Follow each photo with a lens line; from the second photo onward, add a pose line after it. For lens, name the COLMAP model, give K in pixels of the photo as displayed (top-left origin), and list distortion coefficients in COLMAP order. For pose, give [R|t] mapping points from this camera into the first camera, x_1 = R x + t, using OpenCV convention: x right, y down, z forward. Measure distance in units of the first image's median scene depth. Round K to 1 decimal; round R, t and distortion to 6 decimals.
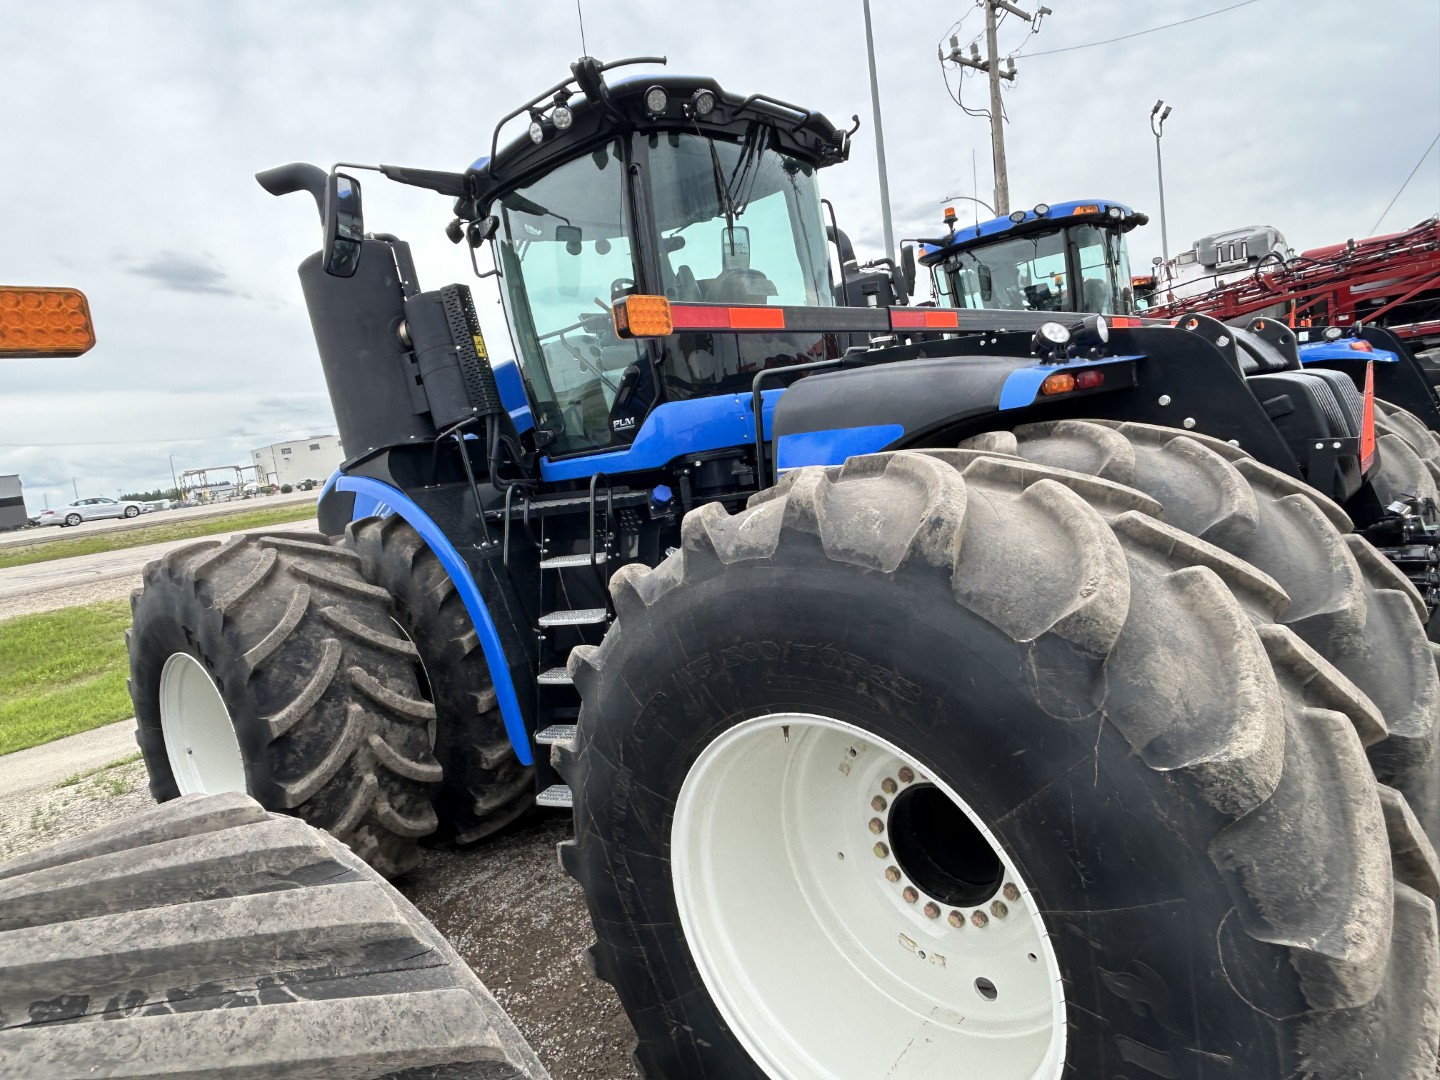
lens RADIAL K [[898.7, 0, 720.8], [0, 898.7, 539.7], [0, 0, 1]] dist [0.000029, -0.002583]
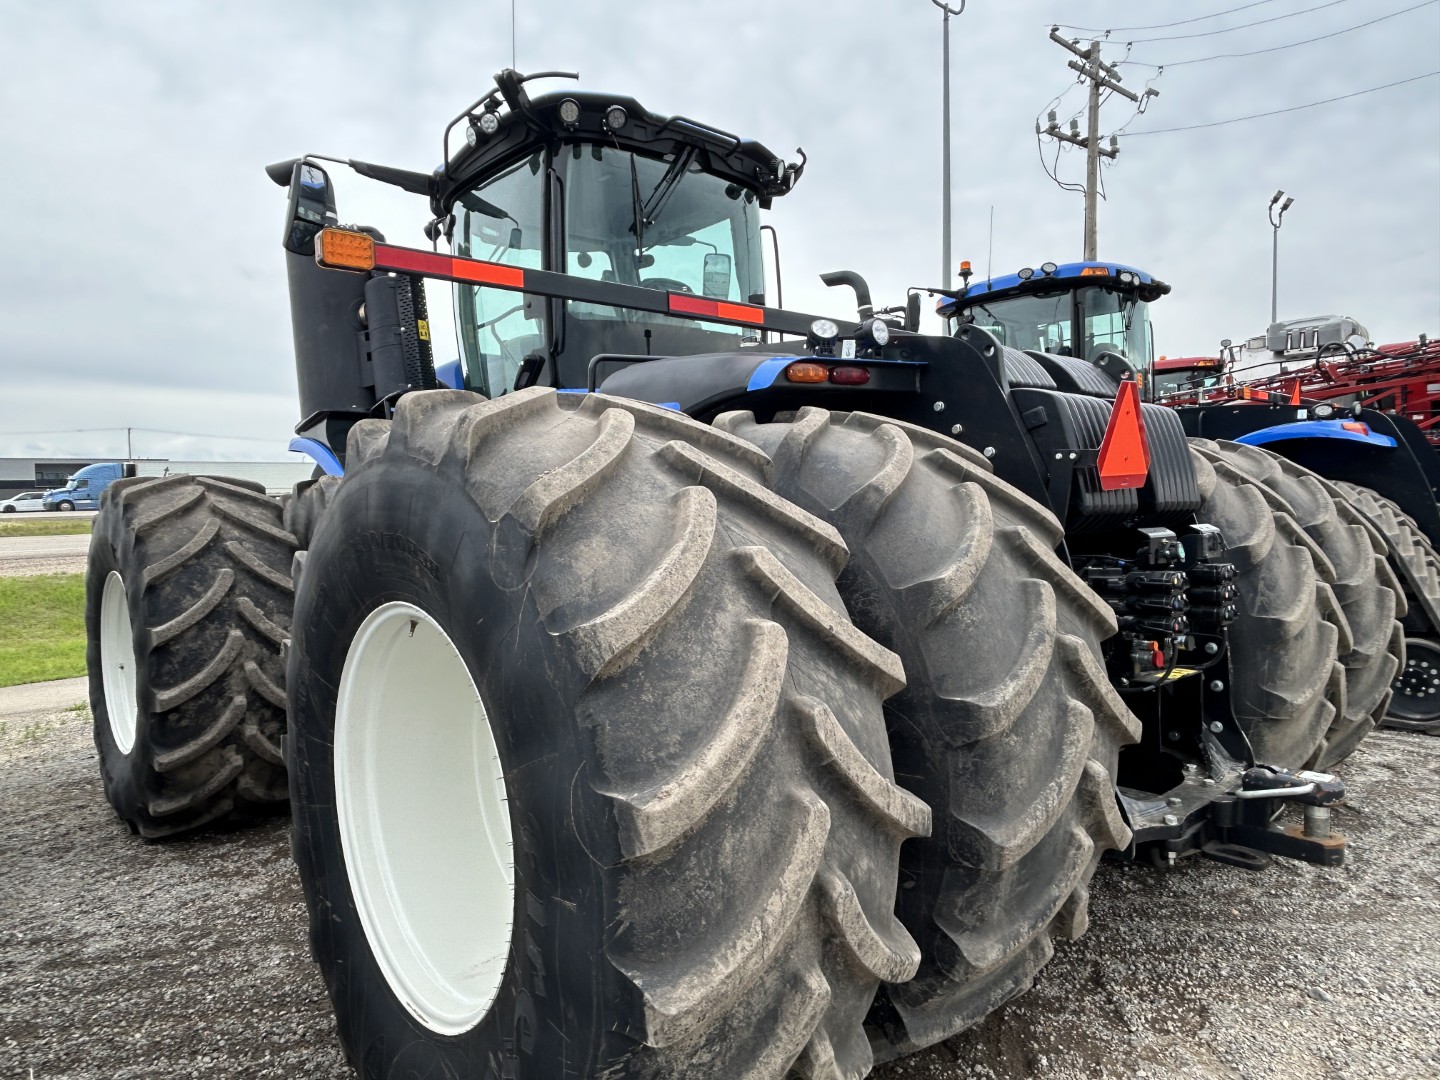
lens RADIAL K [[898.7, 0, 718.4], [0, 898.7, 539.7], [0, 0, 1]] dist [0.000029, -0.002583]
pose [[0.987271, 0.112795, -0.112128, 0.263926], [-0.119190, 0.991507, -0.052044, 0.057035], [0.105305, 0.064746, 0.992330, -0.029407]]
